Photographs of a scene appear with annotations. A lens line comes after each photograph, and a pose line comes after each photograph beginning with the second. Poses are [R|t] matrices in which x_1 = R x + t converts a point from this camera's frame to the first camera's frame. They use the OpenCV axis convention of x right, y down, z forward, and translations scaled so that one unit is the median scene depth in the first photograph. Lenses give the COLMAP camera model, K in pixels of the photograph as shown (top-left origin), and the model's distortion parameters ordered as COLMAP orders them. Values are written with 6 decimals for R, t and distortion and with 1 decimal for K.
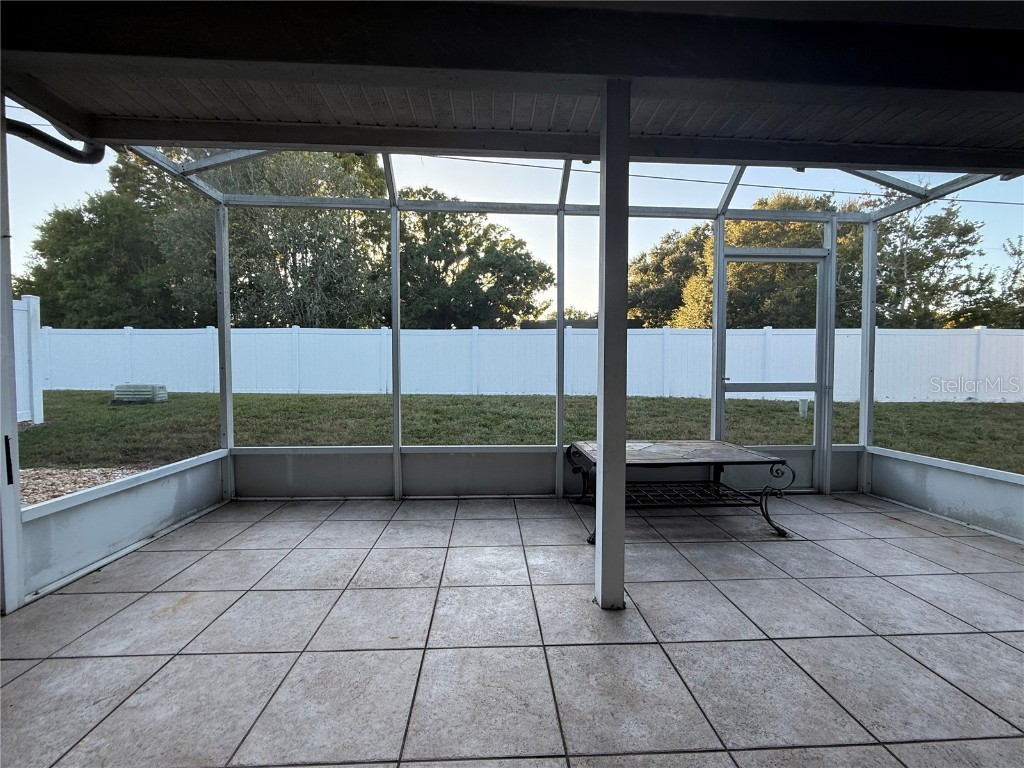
lens RADIAL K [[408.0, 0, 508.9], [0, 408.0, 383.4], [0, 0, 1]] dist [0.000036, 0.000514]
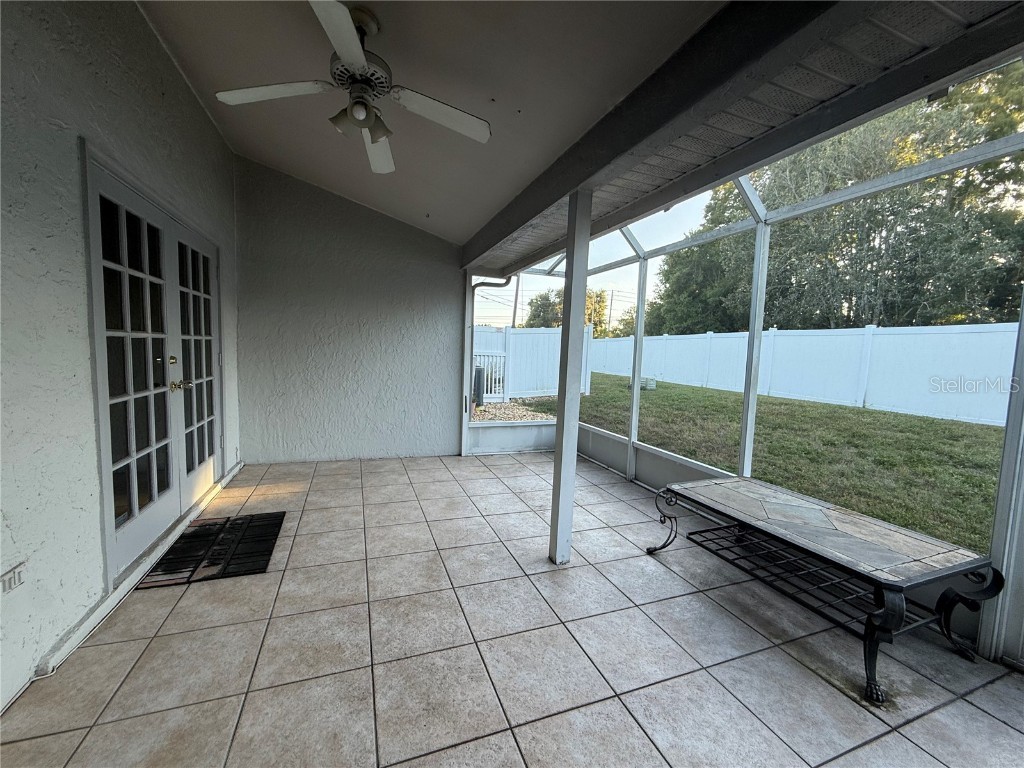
lens RADIAL K [[408.0, 0, 508.9], [0, 408.0, 383.4], [0, 0, 1]] dist [0.000036, 0.000514]
pose [[0.305137, 0.083896, -0.948606, 0.952141], [-0.068647, 0.995458, 0.065958, -0.100513], [0.949831, 0.044993, 0.309511, 0.231194]]
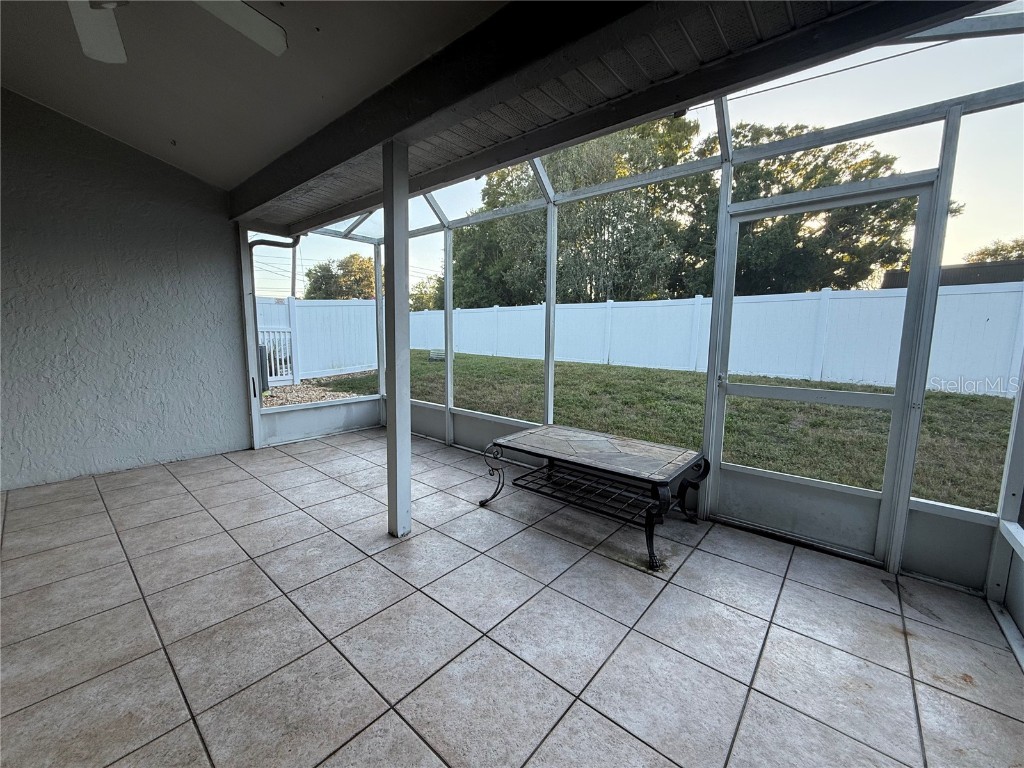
lens RADIAL K [[408.0, 0, 508.9], [0, 408.0, 383.4], [0, 0, 1]] dist [0.000036, 0.000514]
pose [[0.723504, 0.093076, -0.684017, 0.903038], [-0.034735, 0.994522, 0.098587, -0.074051], [0.689446, -0.047569, 0.722774, 0.175867]]
